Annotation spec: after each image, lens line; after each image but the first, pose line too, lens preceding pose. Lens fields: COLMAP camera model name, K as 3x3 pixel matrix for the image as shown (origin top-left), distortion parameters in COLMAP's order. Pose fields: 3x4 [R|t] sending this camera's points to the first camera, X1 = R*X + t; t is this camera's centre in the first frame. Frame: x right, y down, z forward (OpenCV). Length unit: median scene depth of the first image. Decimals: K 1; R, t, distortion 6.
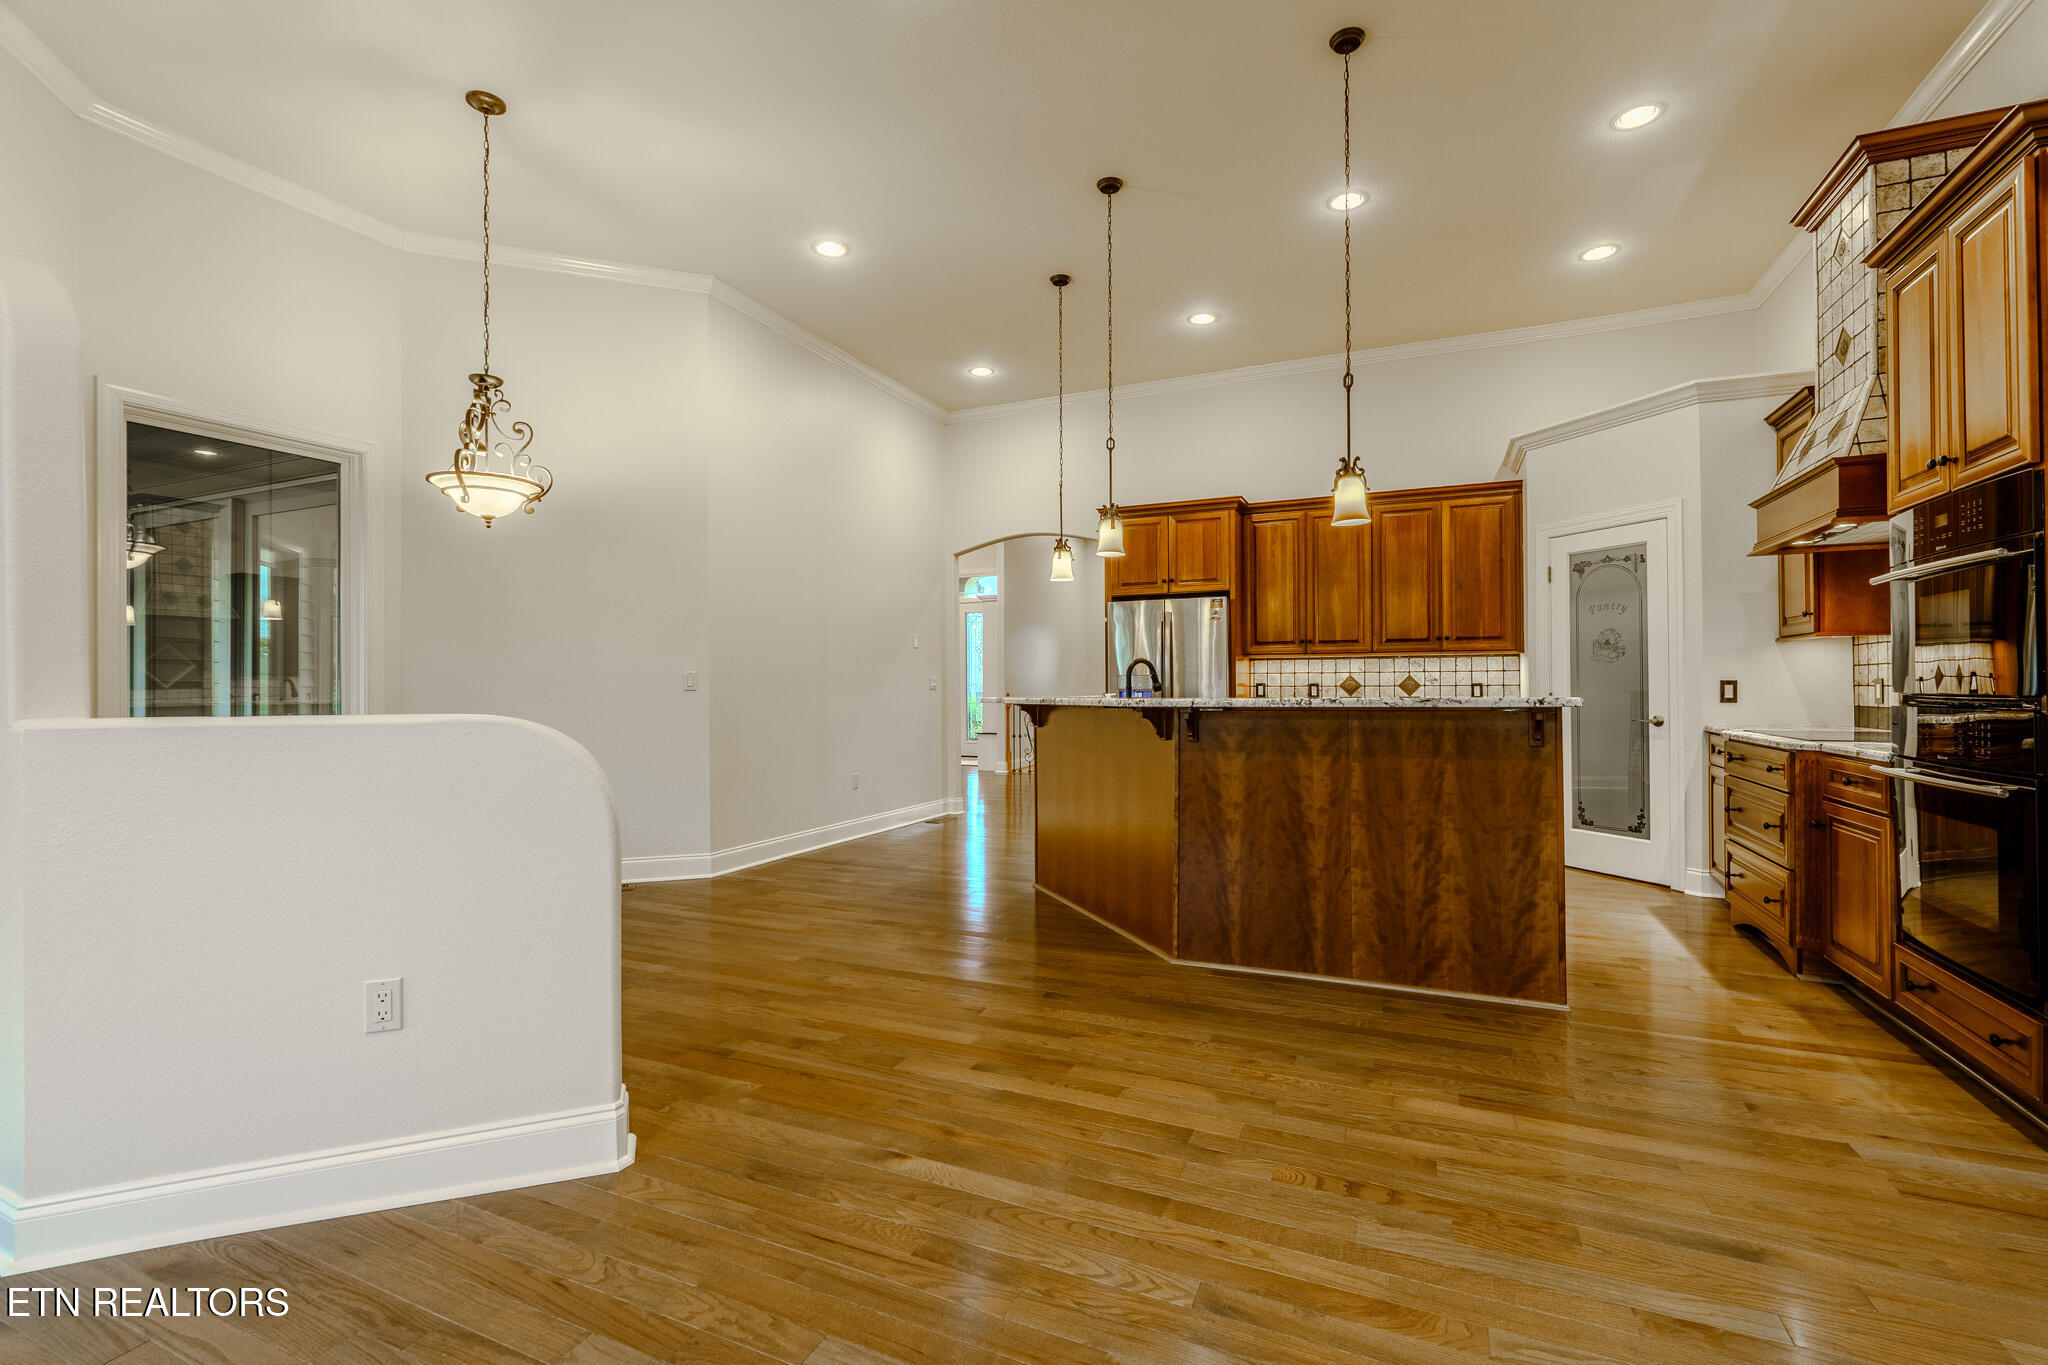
lens RADIAL K [[910.5, 0, 1021.3], [0, 910.5, 689.5], [0, 0, 1]] dist [-0.001762, -0.000044]
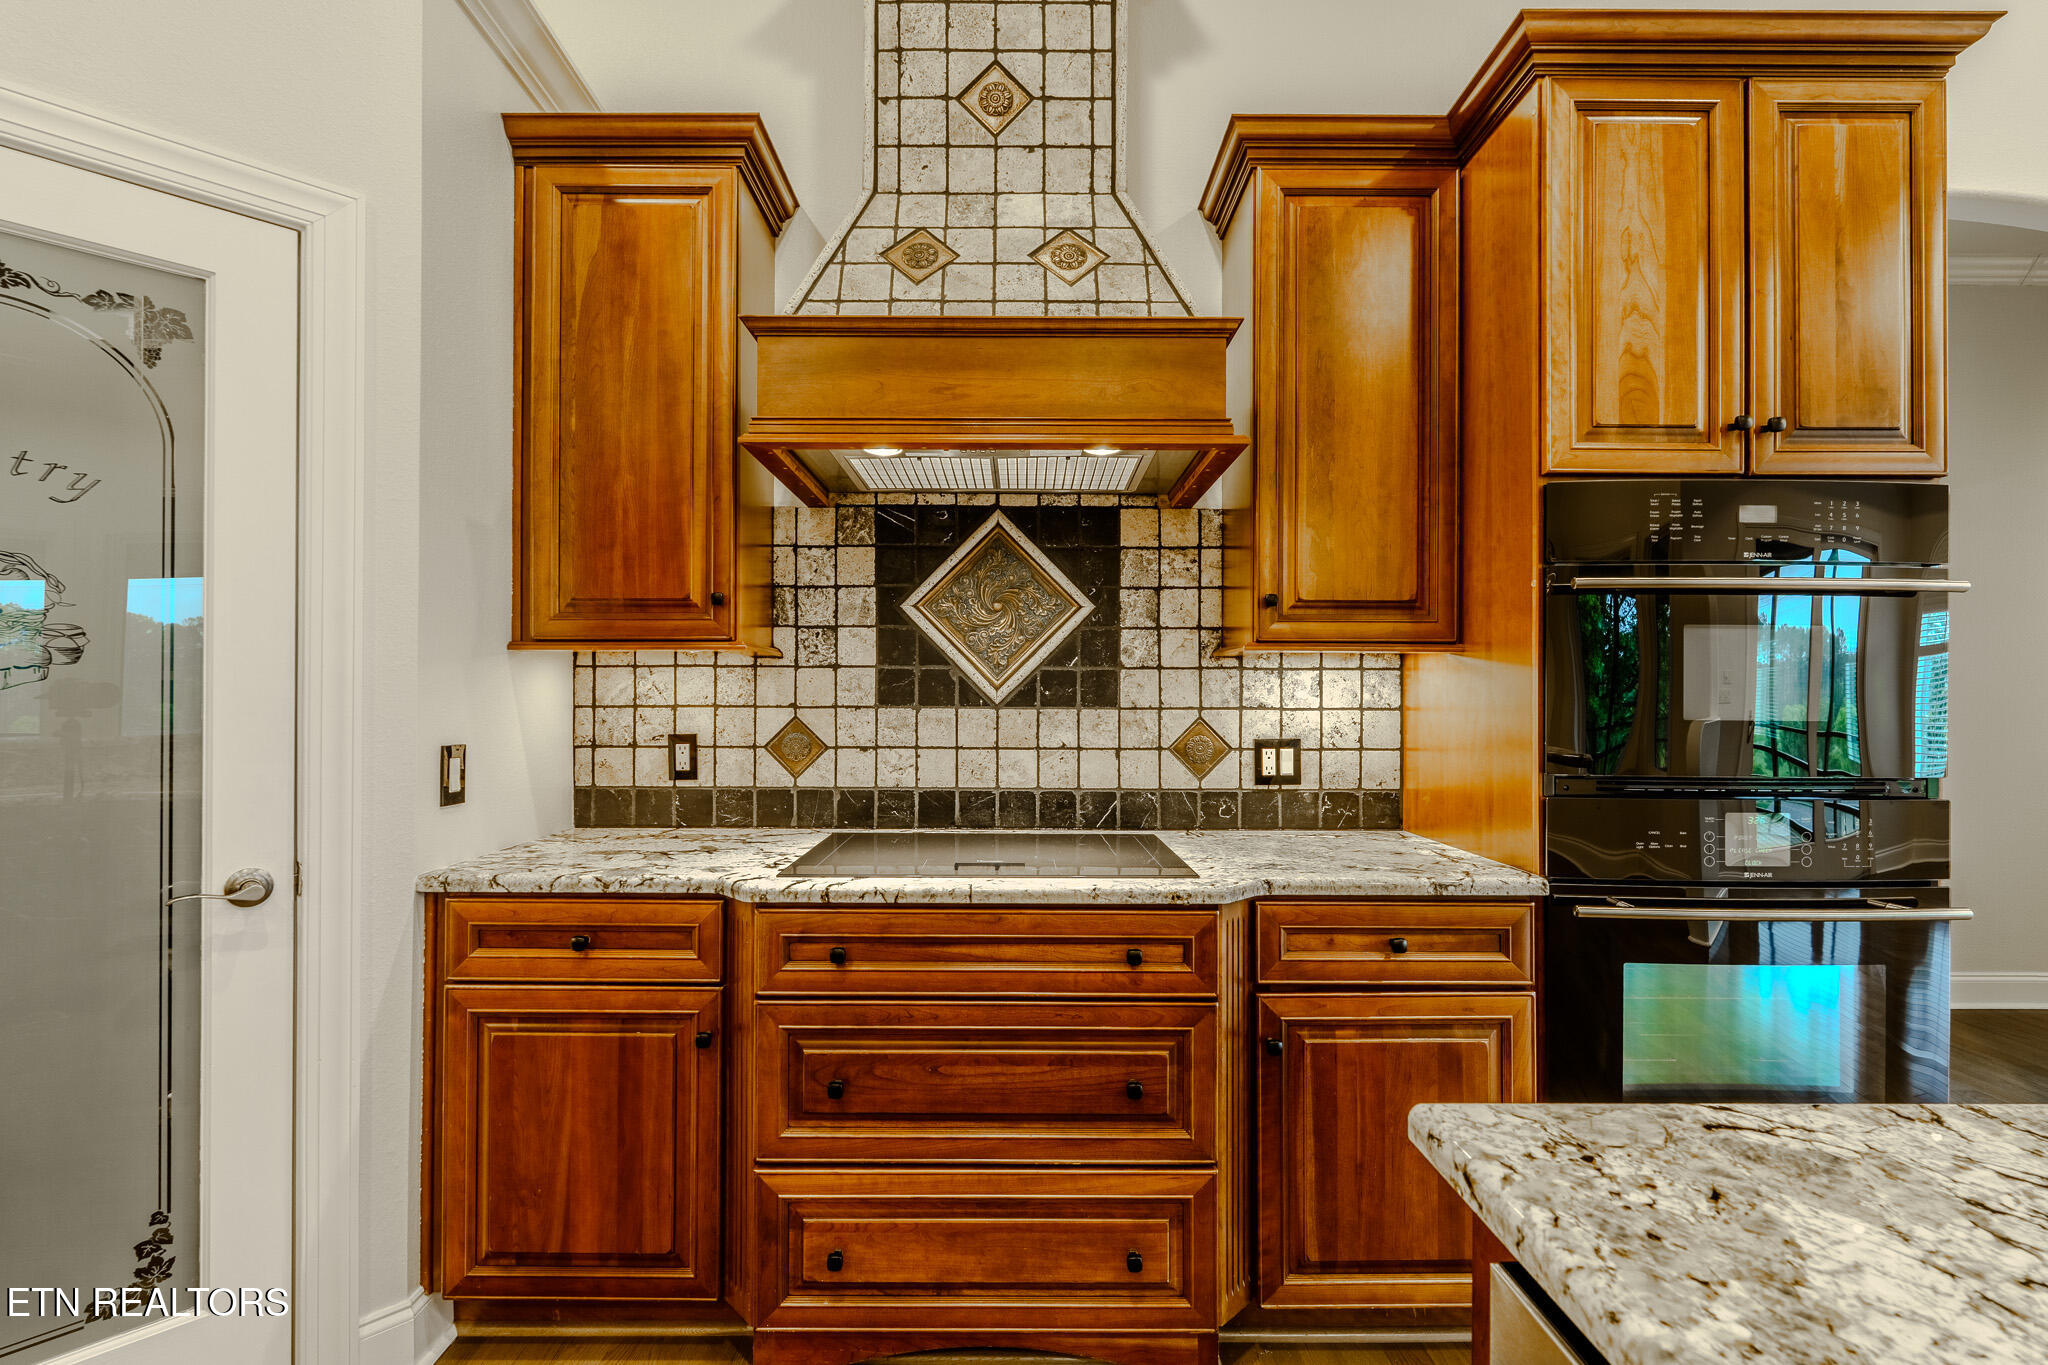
lens RADIAL K [[910.5, 0, 1021.3], [0, 910.5, 689.5], [0, 0, 1]] dist [-0.001762, -0.000044]
pose [[-0.415831, 0.010110, 0.909386, 0.317598], [0.001888, 0.999946, -0.010254, -0.027425], [-0.909440, -0.002546, -0.415828, 0.889308]]
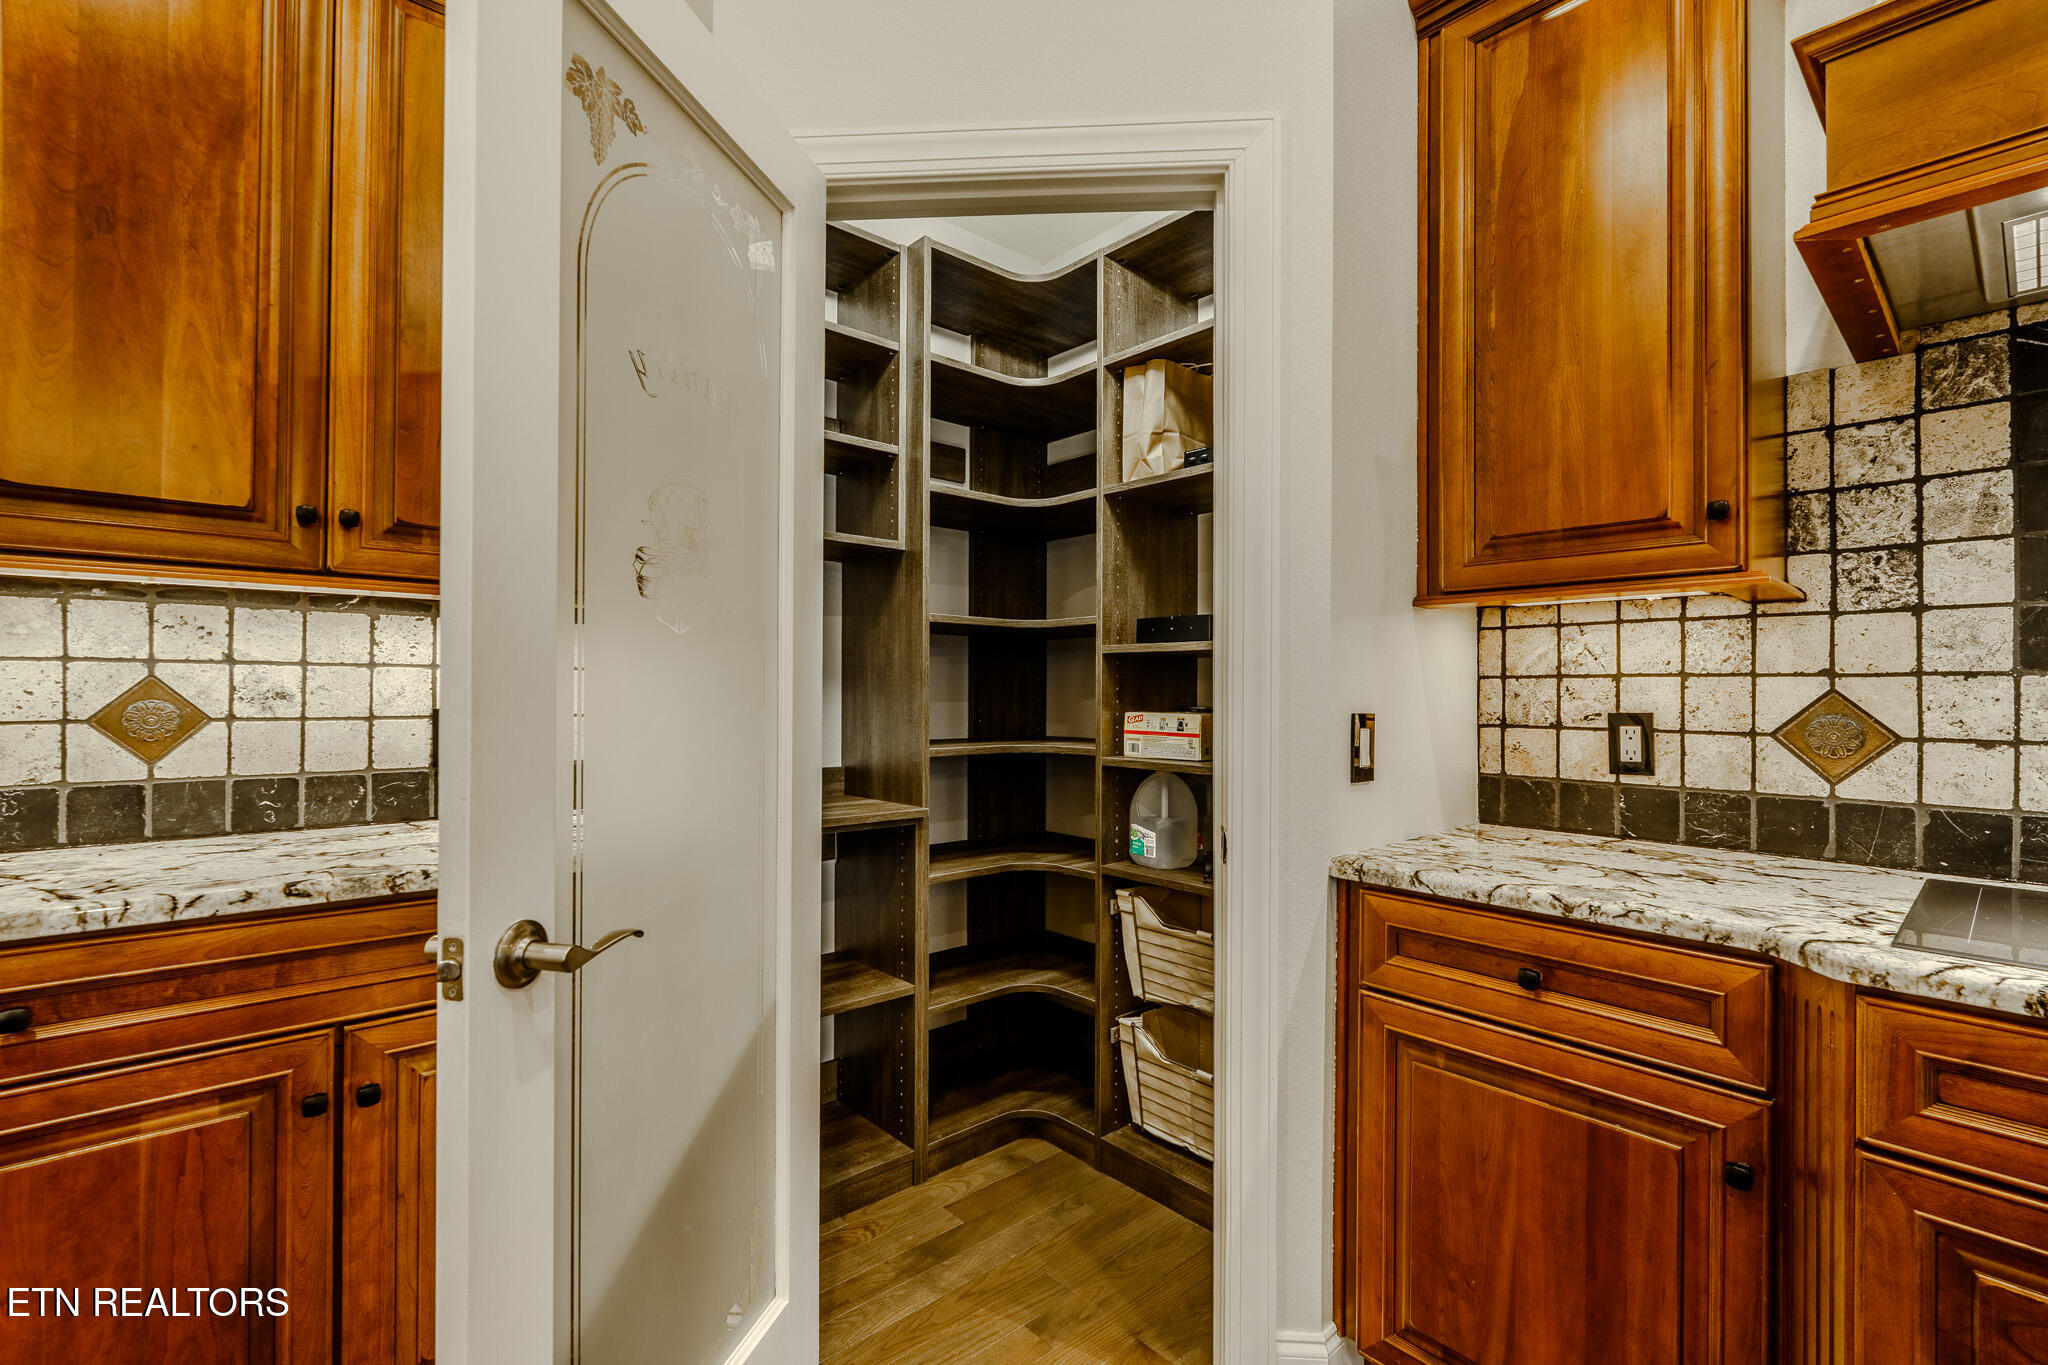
lens RADIAL K [[910.5, 0, 1021.3], [0, 910.5, 689.5], [0, 0, 1]] dist [-0.001762, -0.000044]
pose [[0.410746, 0.006496, 0.911727, 0.402405], [-0.005262, 0.999975, -0.004754, -0.015882], [-0.911735, -0.002844, 0.410770, 0.922012]]
